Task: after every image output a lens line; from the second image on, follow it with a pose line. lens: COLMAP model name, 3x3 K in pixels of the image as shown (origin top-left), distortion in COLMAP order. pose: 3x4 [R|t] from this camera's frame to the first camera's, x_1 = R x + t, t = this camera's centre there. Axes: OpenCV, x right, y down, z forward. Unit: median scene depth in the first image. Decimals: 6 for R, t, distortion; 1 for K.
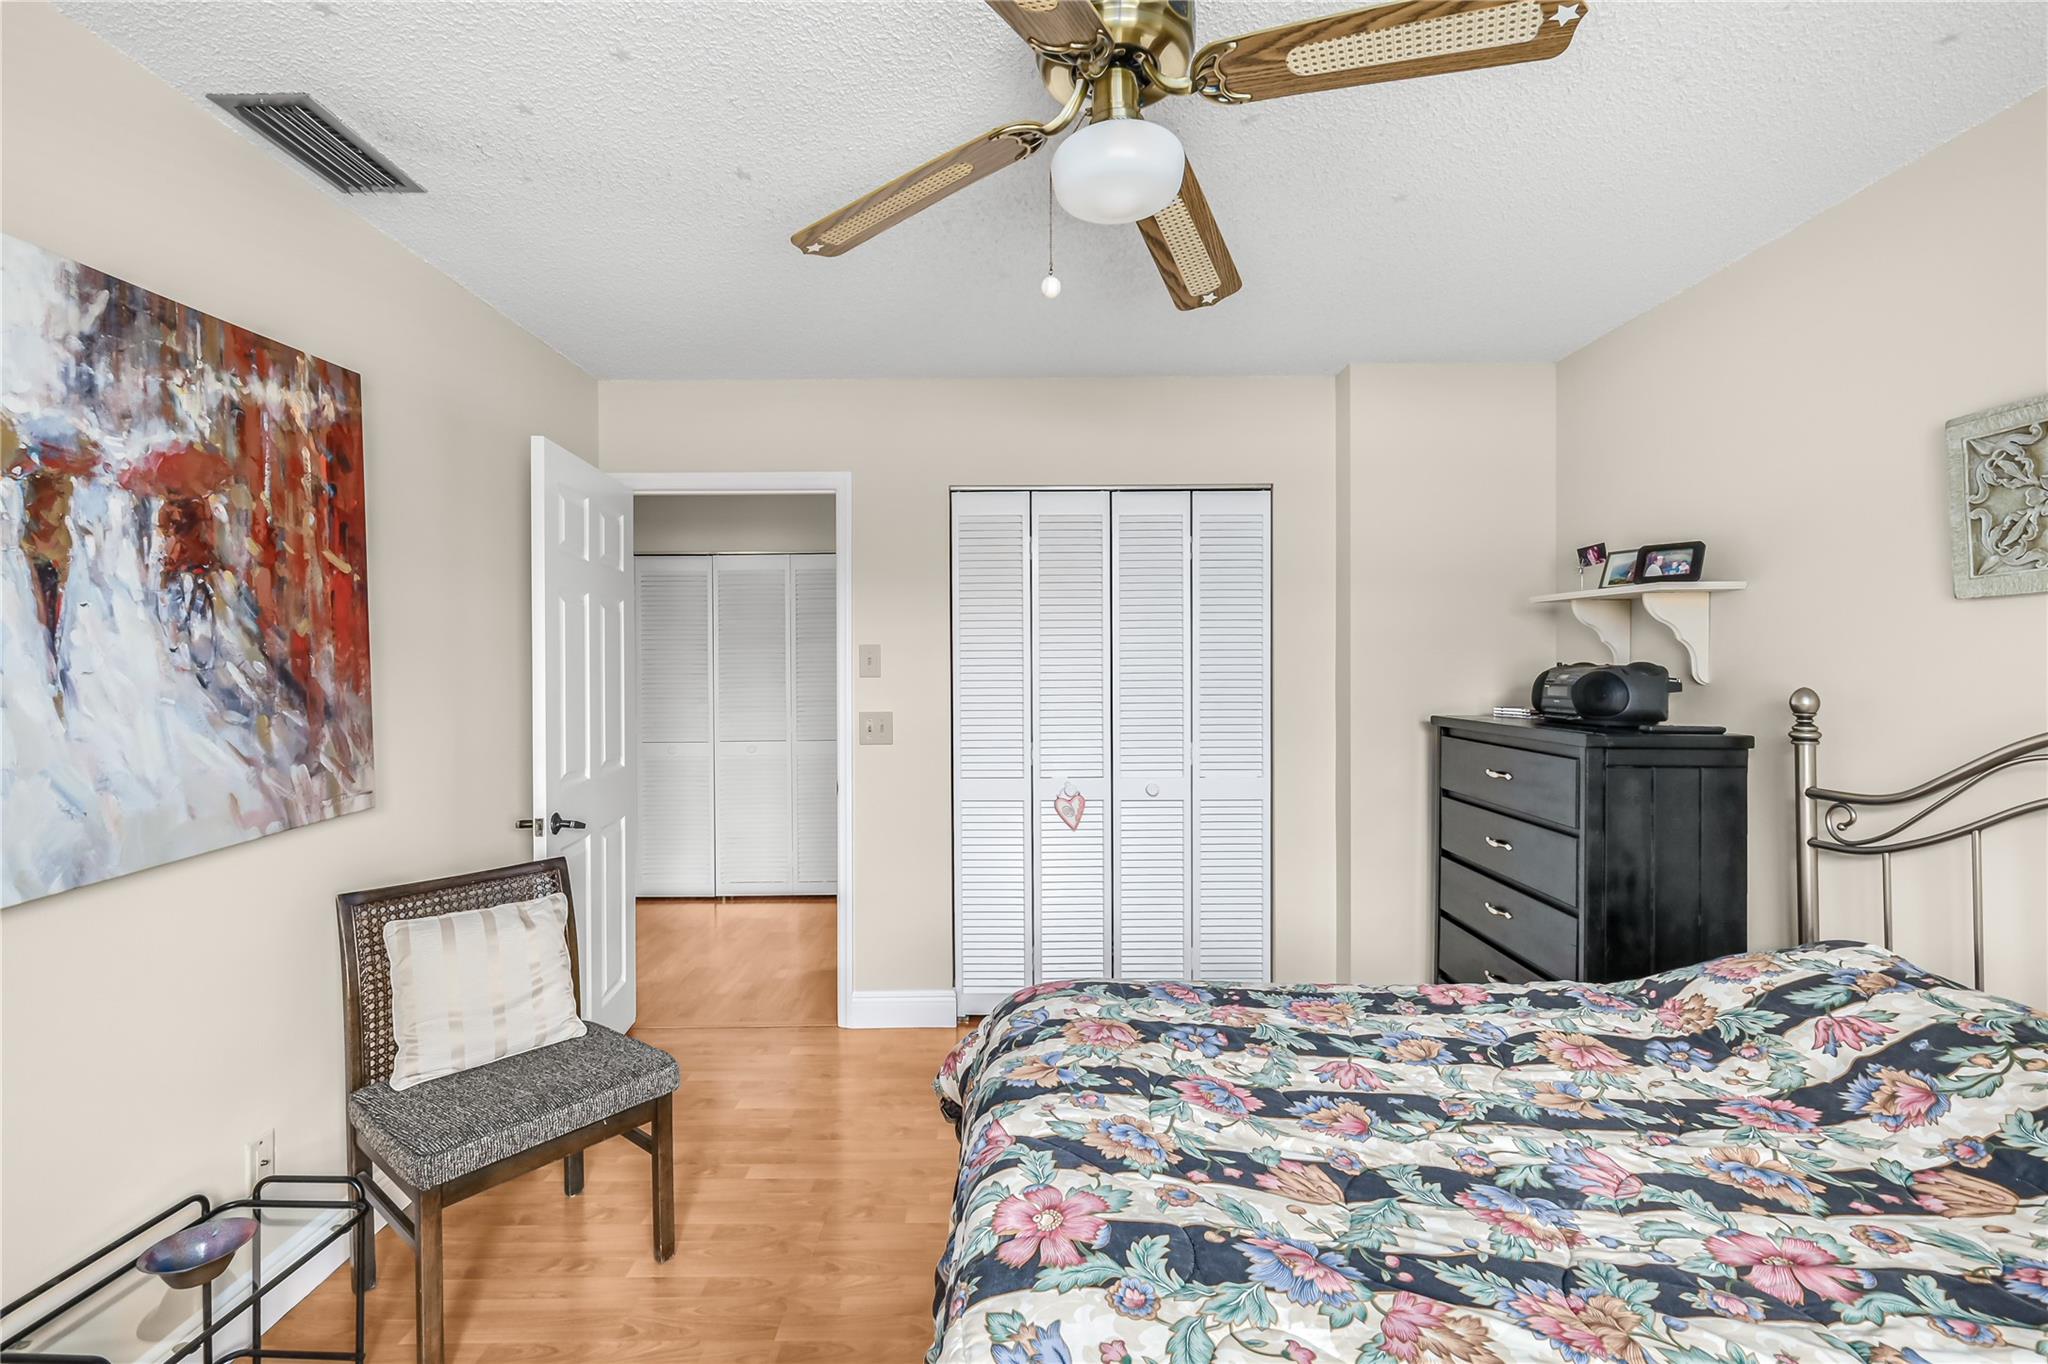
lens RADIAL K [[902.7, 0, 1028.4], [0, 902.7, 665.0], [0, 0, 1]] dist [-0.000680, 0.001819]
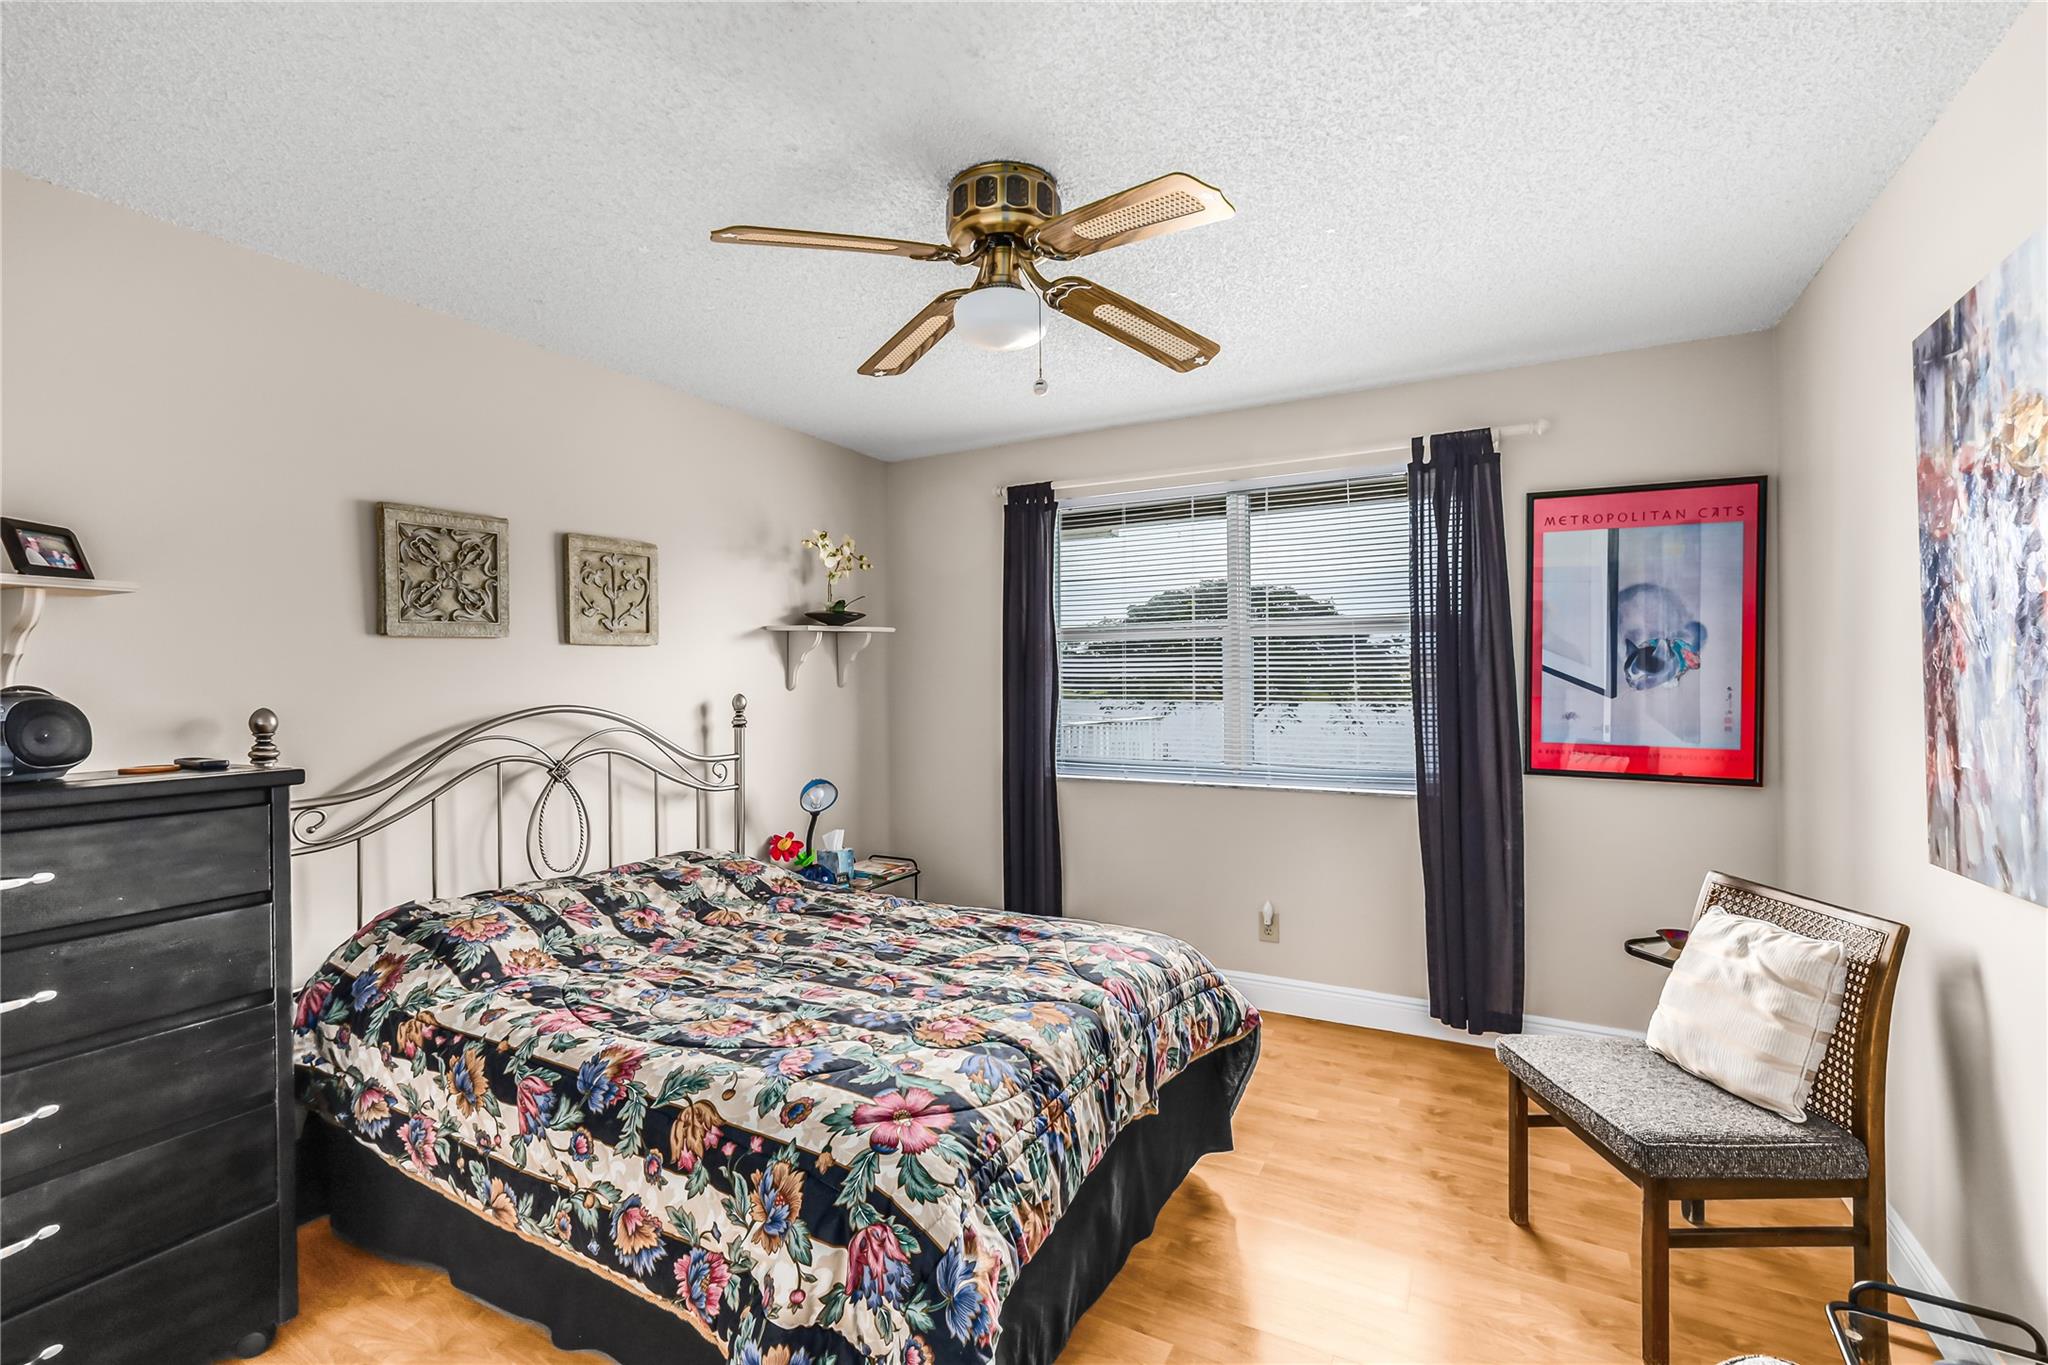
lens RADIAL K [[902.7, 0, 1027.3], [0, 902.7, 687.4], [0, 0, 1]] dist [-0.000680, 0.001819]
pose [[-0.883259, 0.001924, 0.468881, -0.574587], [0.005767, 0.999961, 0.006762, 0.001352], [-0.468849, 0.008676, -0.883235, 2.195144]]
